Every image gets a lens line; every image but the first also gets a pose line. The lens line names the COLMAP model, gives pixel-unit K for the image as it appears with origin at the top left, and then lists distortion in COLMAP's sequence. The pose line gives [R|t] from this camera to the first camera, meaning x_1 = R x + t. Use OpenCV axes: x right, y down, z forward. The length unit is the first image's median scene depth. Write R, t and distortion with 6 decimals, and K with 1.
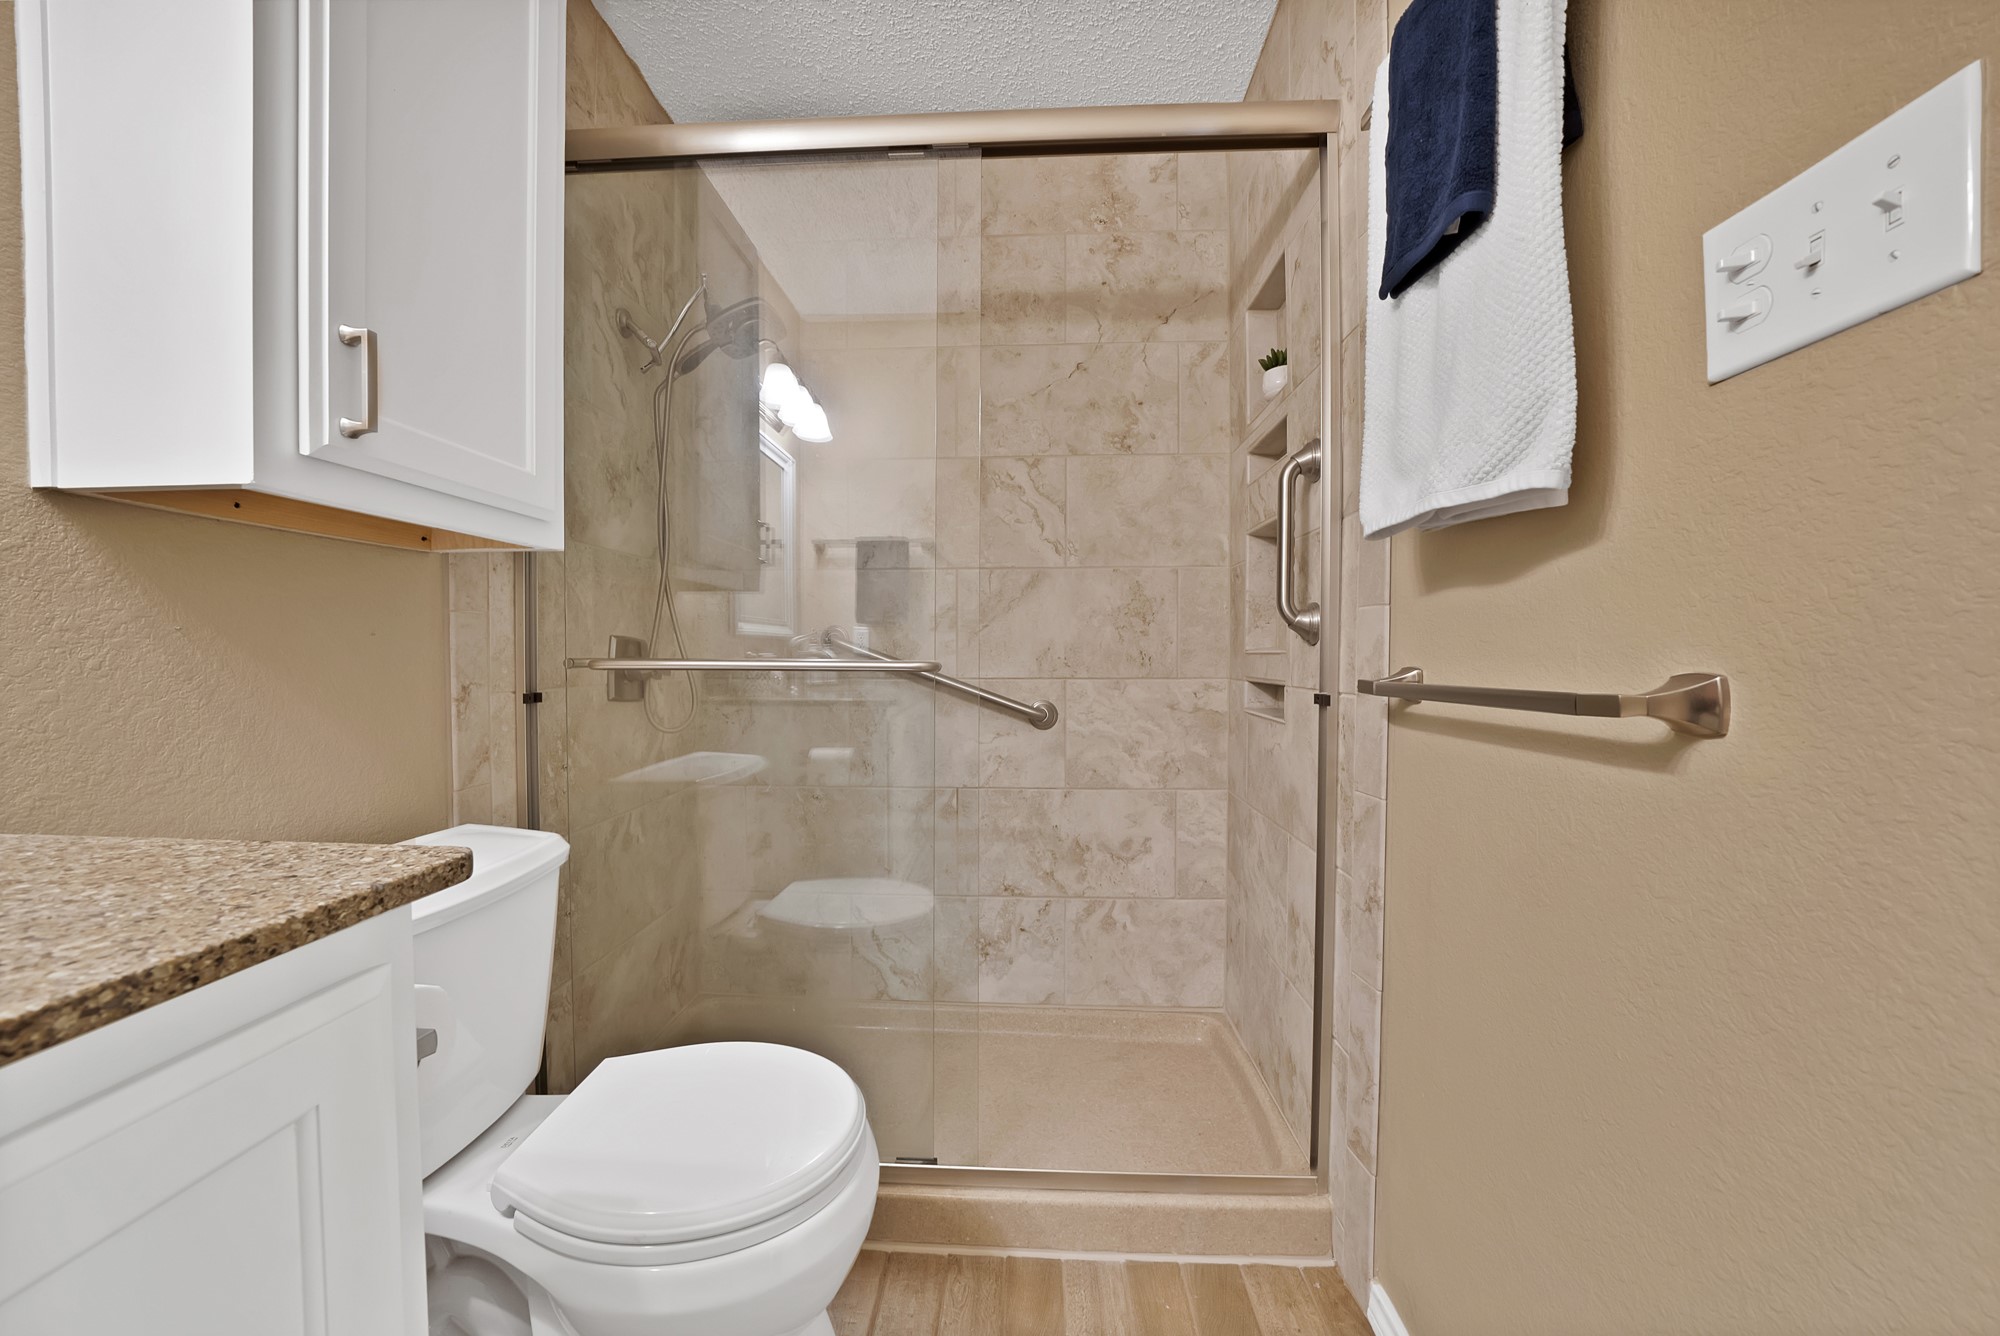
lens RADIAL K [[713.2, 0, 997.8], [0, 713.2, 669.7], [0, 0, 1]] dist [-0.020551, 0.001480]
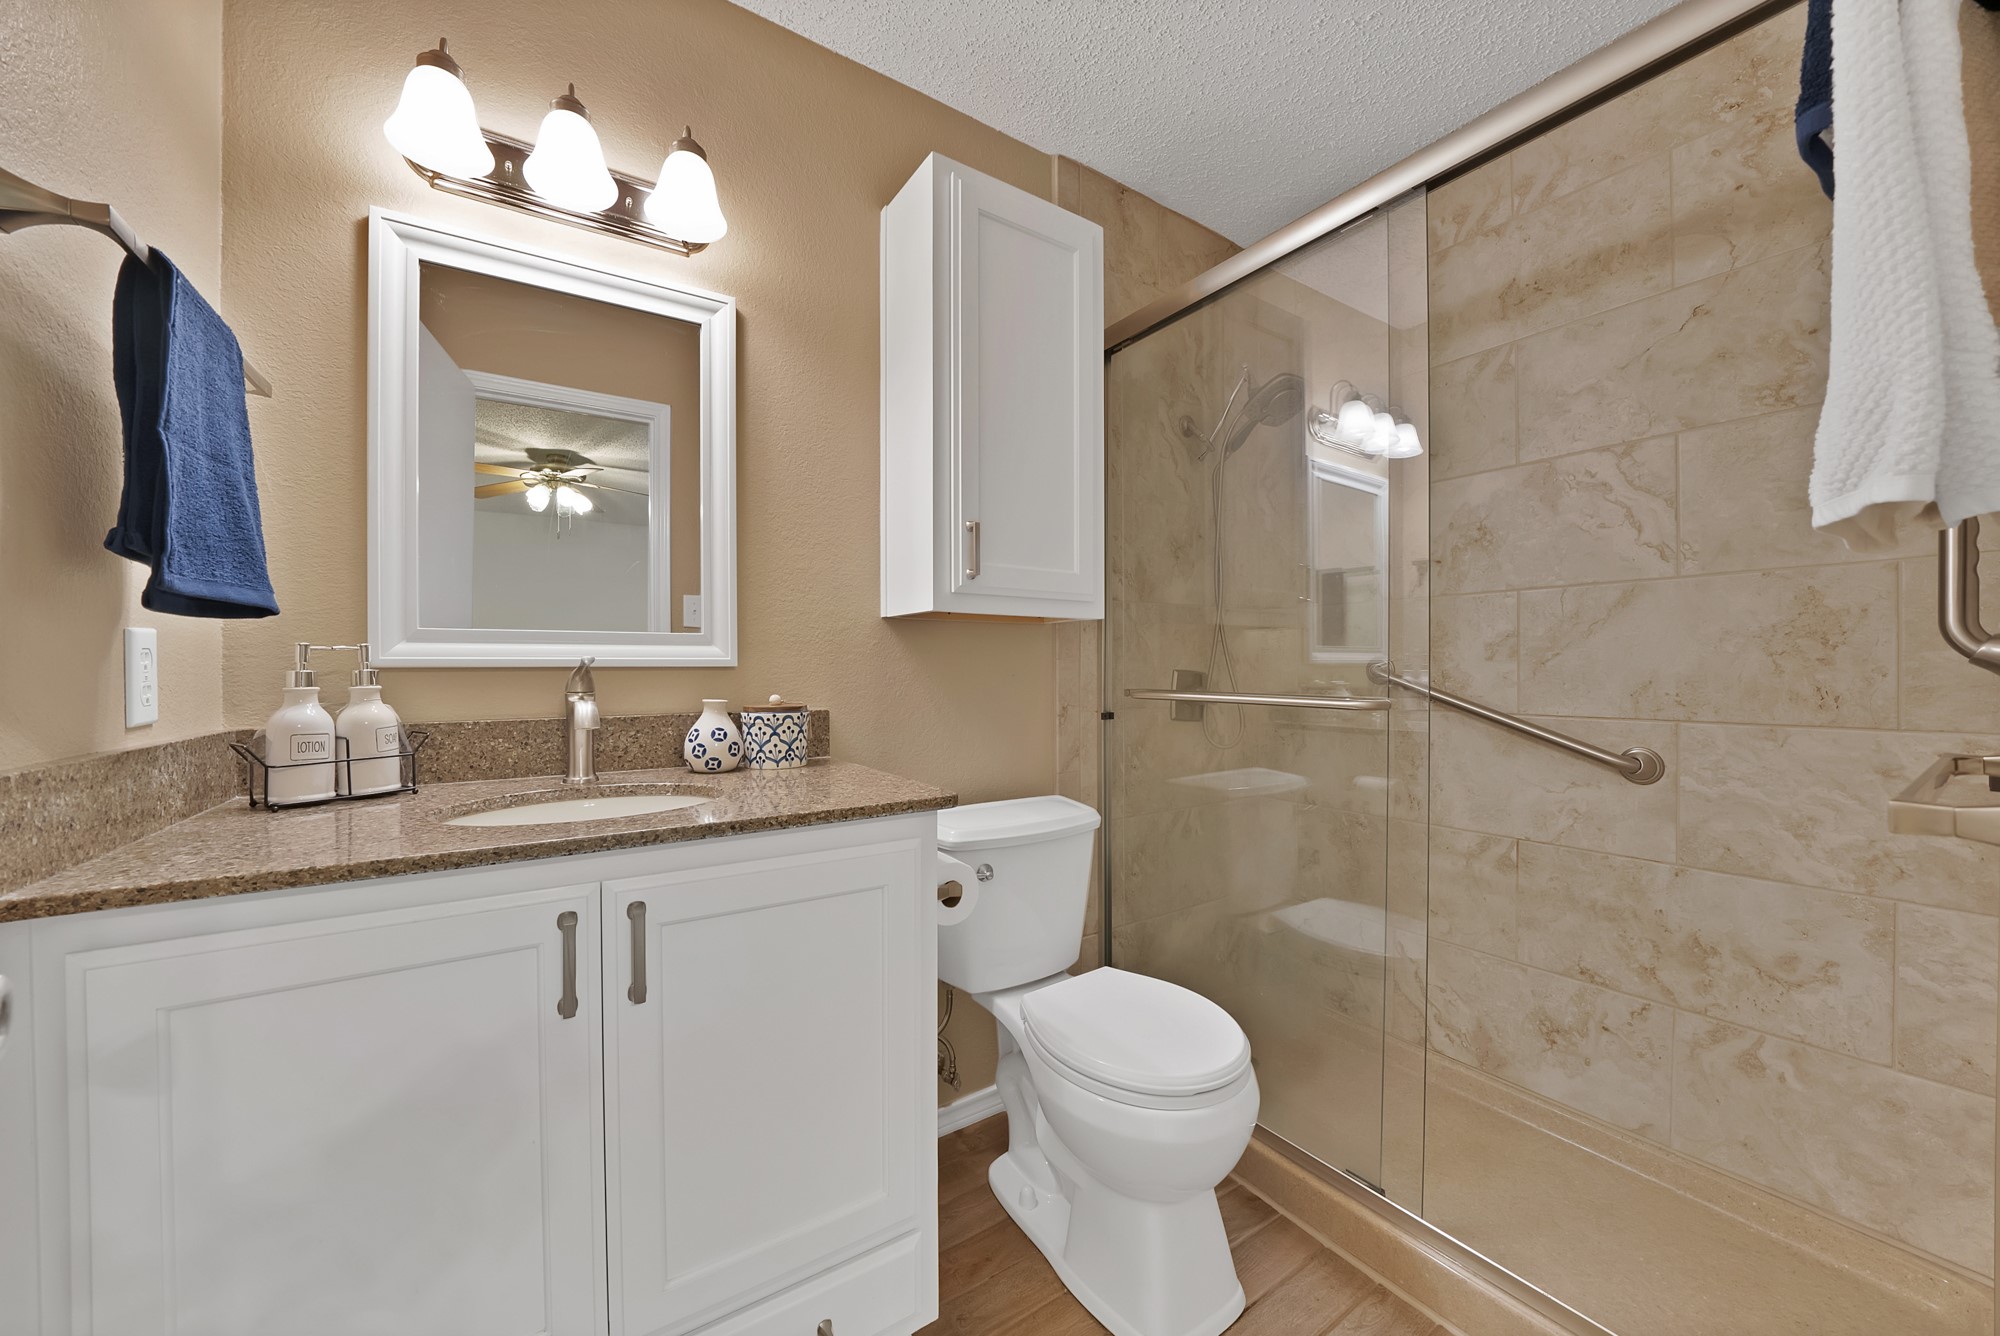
lens RADIAL K [[713.2, 0, 987.8], [0, 713.2, 672.1], [0, 0, 1]] dist [-0.020551, 0.001480]
pose [[0.594205, 0.000148, -0.804313, 0.263325], [-0.014796, 0.999833, -0.010747, -0.021717], [0.804177, 0.018286, 0.594108, -0.046410]]
